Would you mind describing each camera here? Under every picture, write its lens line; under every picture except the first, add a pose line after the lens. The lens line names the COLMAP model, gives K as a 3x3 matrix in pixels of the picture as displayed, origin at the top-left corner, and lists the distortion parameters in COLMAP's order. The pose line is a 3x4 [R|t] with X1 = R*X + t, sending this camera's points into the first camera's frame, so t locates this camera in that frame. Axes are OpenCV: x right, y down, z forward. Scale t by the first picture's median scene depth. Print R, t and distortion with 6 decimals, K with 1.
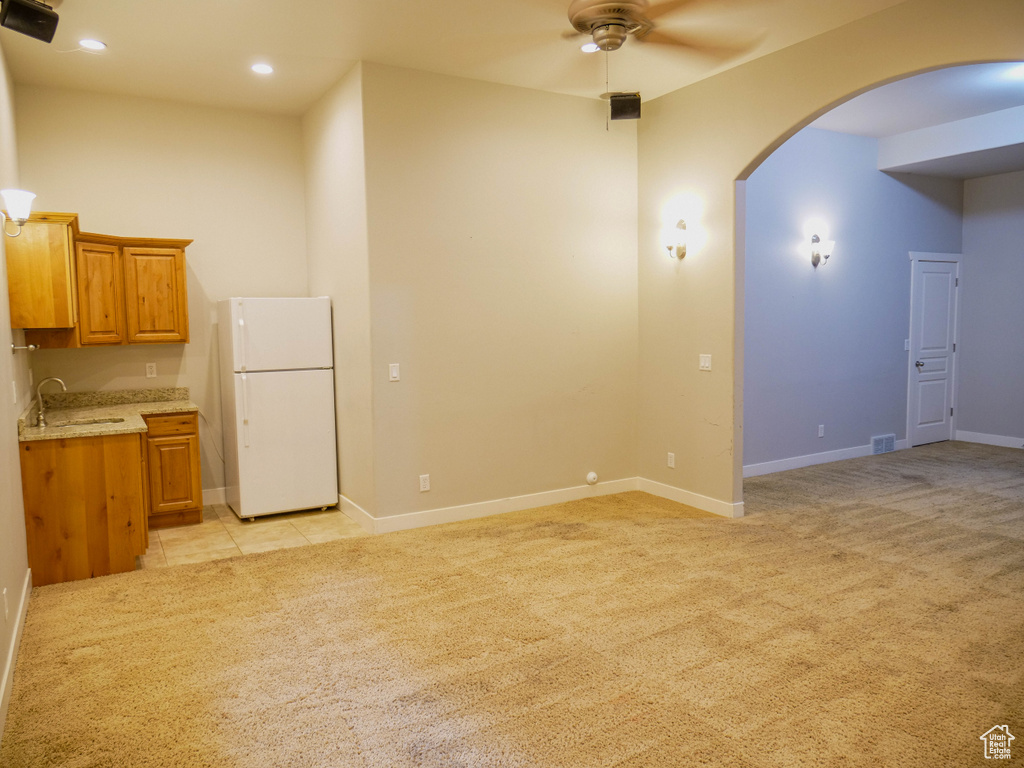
lens RADIAL K [[749.2, 0, 512.0], [0, 749.2, 384.0], [0, 0, 1]] dist [-0.018286, 0.008065]
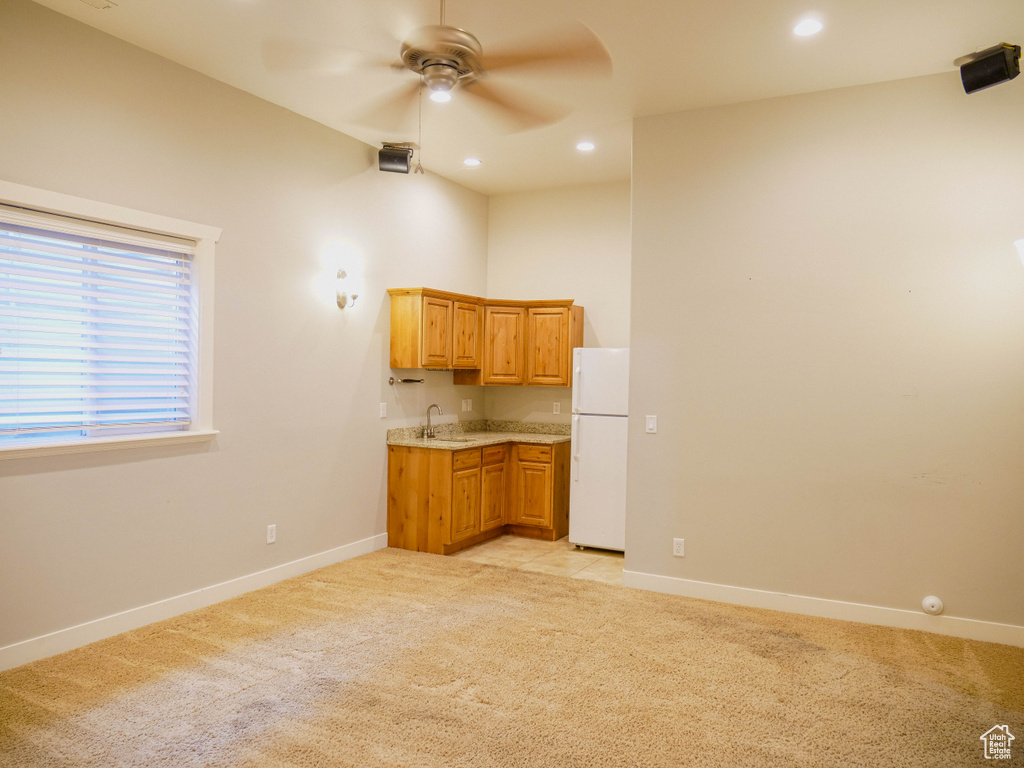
lens RADIAL K [[749.2, 0, 512.0], [0, 749.2, 384.0], [0, 0, 1]] dist [-0.018286, 0.008065]
pose [[0.522573, 0.038107, -0.851743, 0.560481], [-0.103281, 0.994473, -0.018874, -0.029837], [0.846316, 0.097831, 0.523620, 0.328678]]
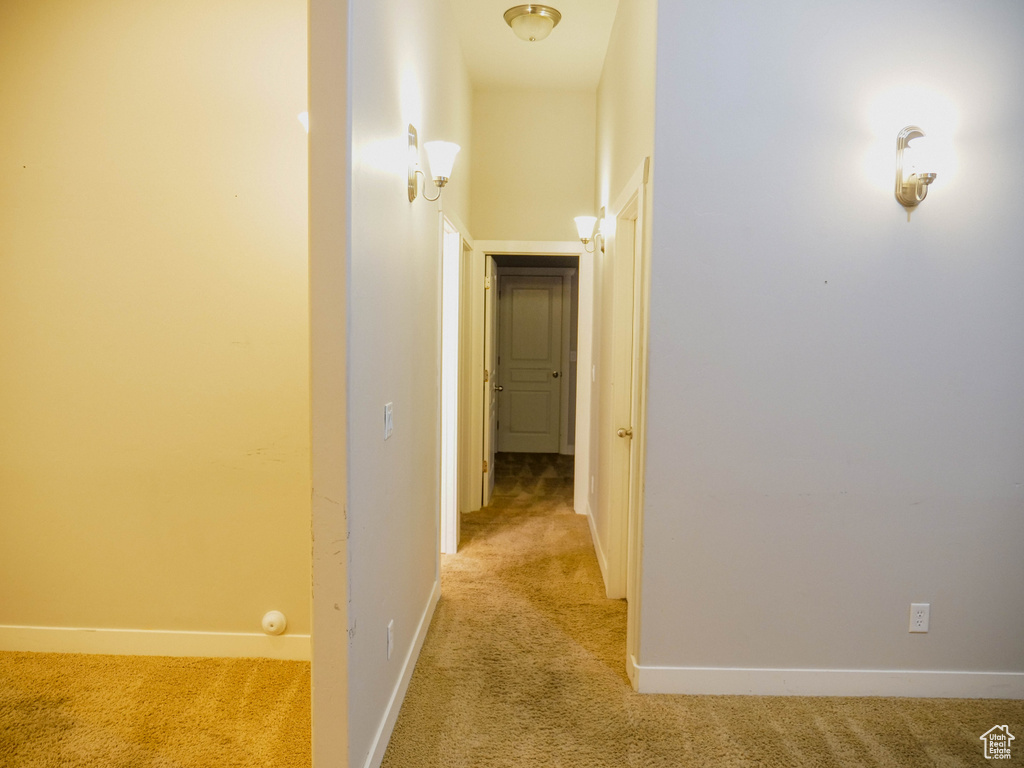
lens RADIAL K [[733.9, 0, 538.9], [0, 733.9, 382.1], [0, 0, 1]] dist [-0.022197, 0.004738]
pose [[0.854592, 0.070456, -0.514499, 0.594699], [-0.078127, 0.996921, 0.006750, -0.068703], [0.513390, 0.034427, 0.857465, 0.753034]]
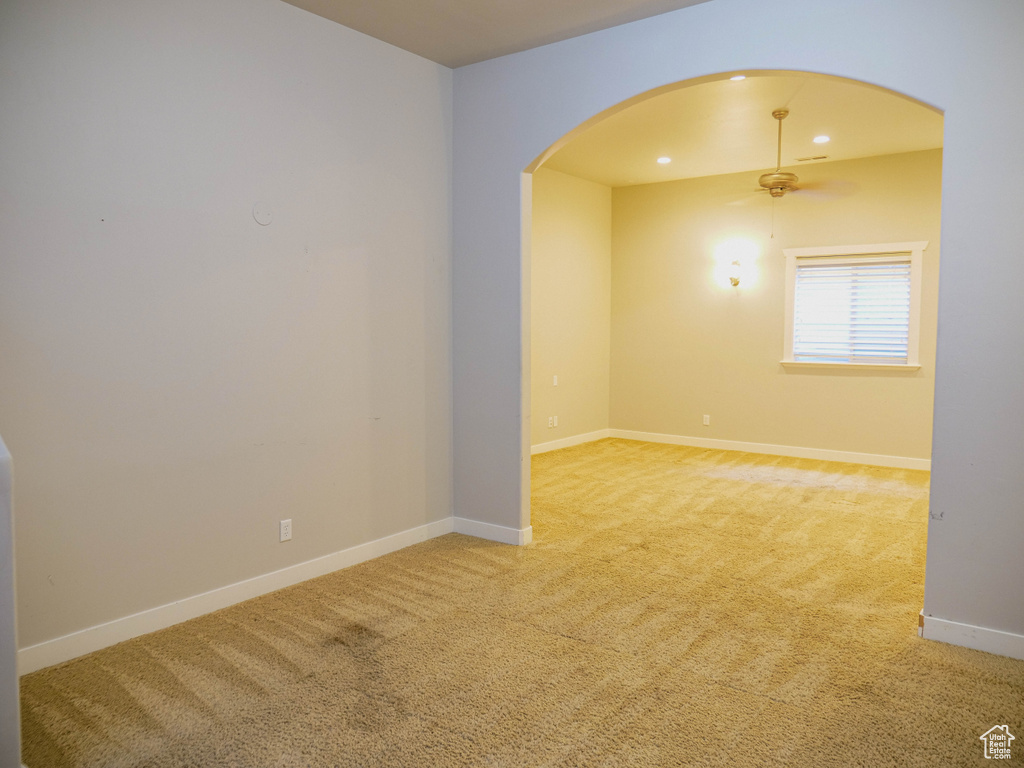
lens RADIAL K [[749.2, 0, 512.0], [0, 749.2, 384.0], [0, 0, 1]] dist [-0.018286, 0.008065]
pose [[-0.930182, 0.038280, -0.365098, 0.894360], [-0.024600, 0.985813, 0.166035, -0.138171], [0.366274, 0.163424, -0.916044, 1.515811]]
